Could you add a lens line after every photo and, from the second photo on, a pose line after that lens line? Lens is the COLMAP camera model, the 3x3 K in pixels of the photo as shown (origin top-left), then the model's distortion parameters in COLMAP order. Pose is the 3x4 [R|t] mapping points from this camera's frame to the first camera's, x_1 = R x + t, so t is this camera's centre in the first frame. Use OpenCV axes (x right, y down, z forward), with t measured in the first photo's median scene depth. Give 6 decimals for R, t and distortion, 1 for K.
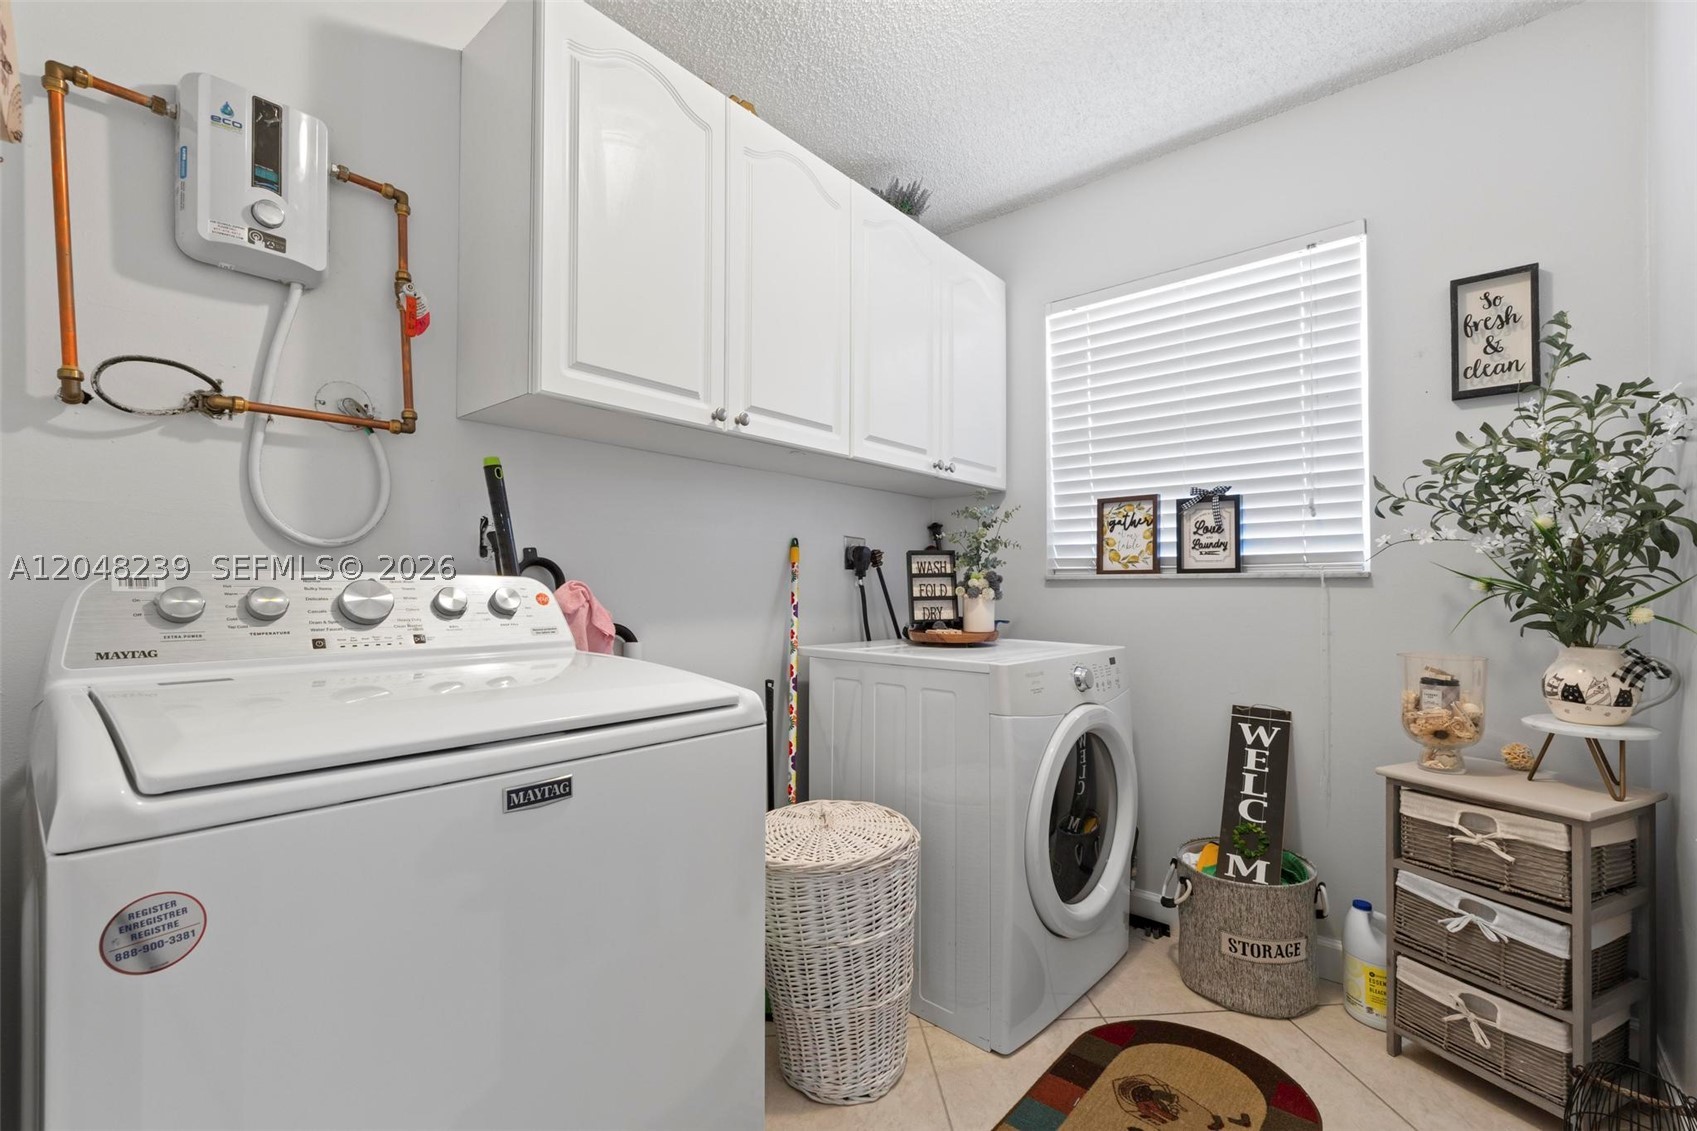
lens RADIAL K [[726.7, 0, 849.5], [0, 726.7, 571.6], [0, 0, 1]] dist [-0.002654, -0.000566]
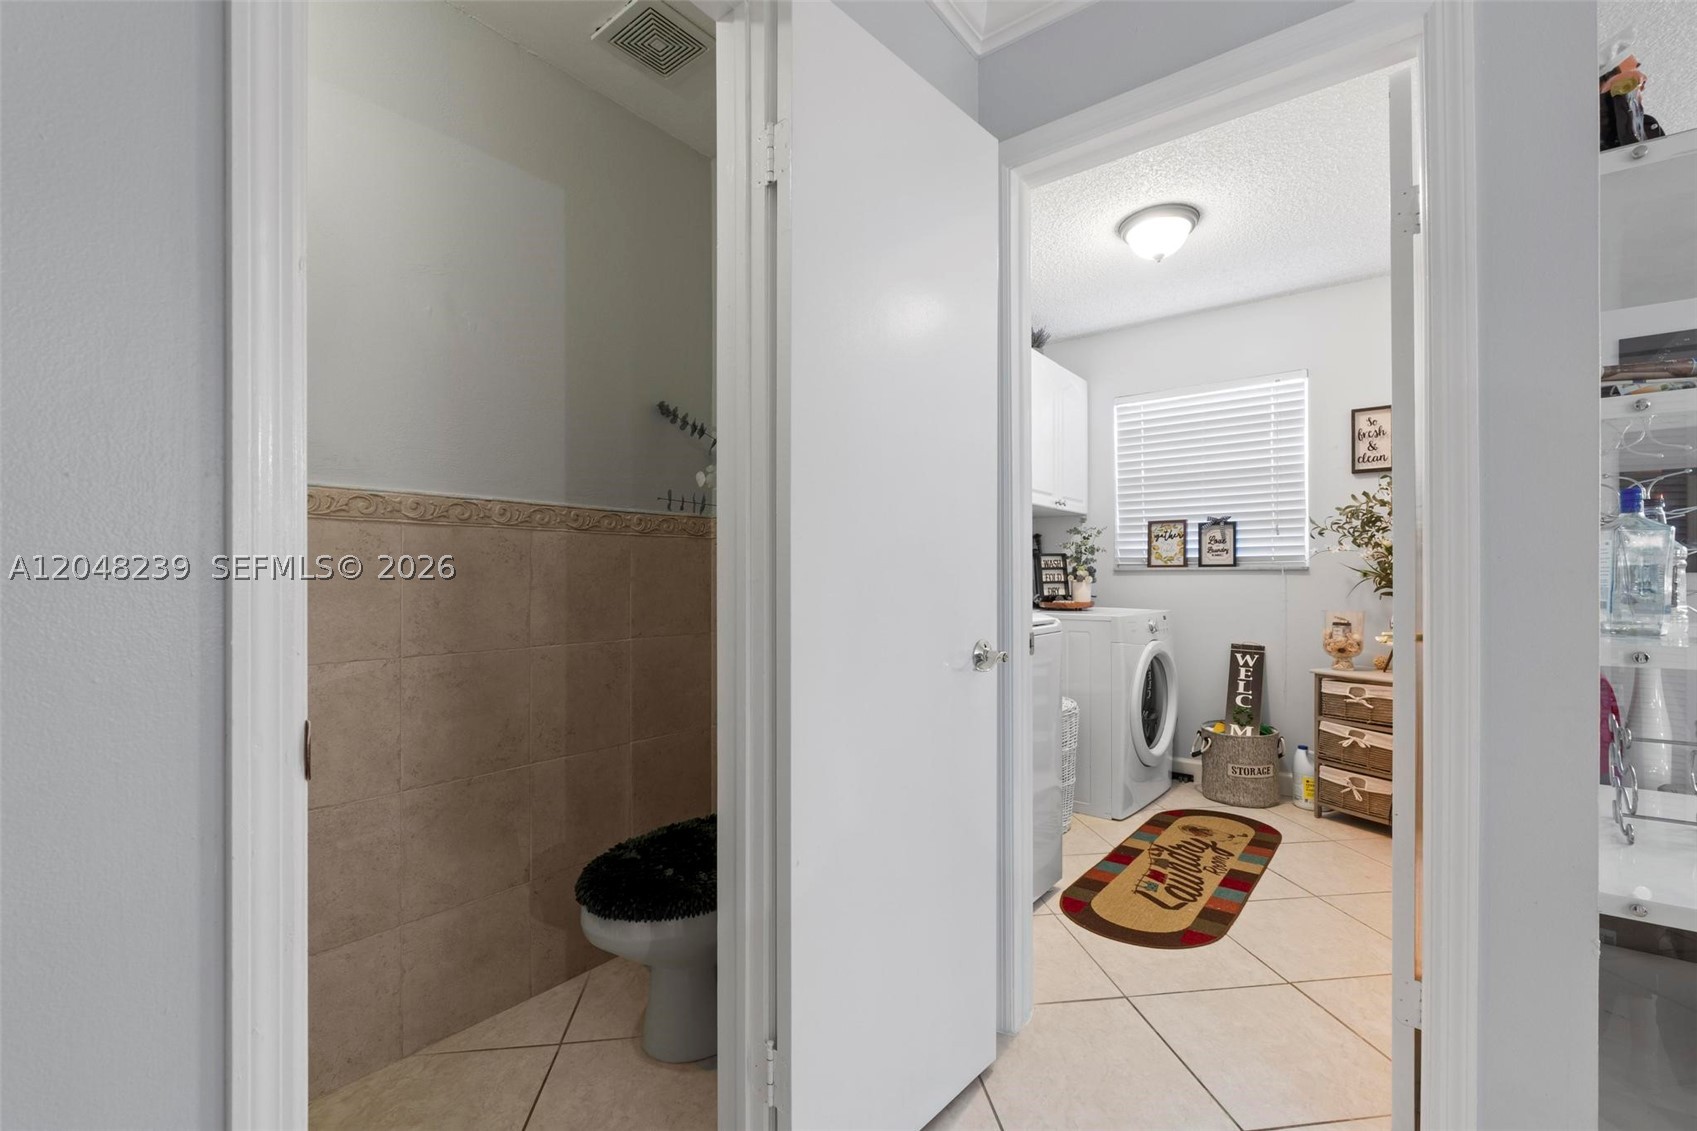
lens RADIAL K [[726.7, 0, 847.7], [0, 726.7, 569.6], [0, 0, 1]] dist [-0.002654, -0.000566]
pose [[0.999229, -0.001637, 0.039236, -0.470314], [0.001144, 0.999920, 0.012577, -0.015154], [-0.039253, -0.012522, 0.999151, -0.715503]]
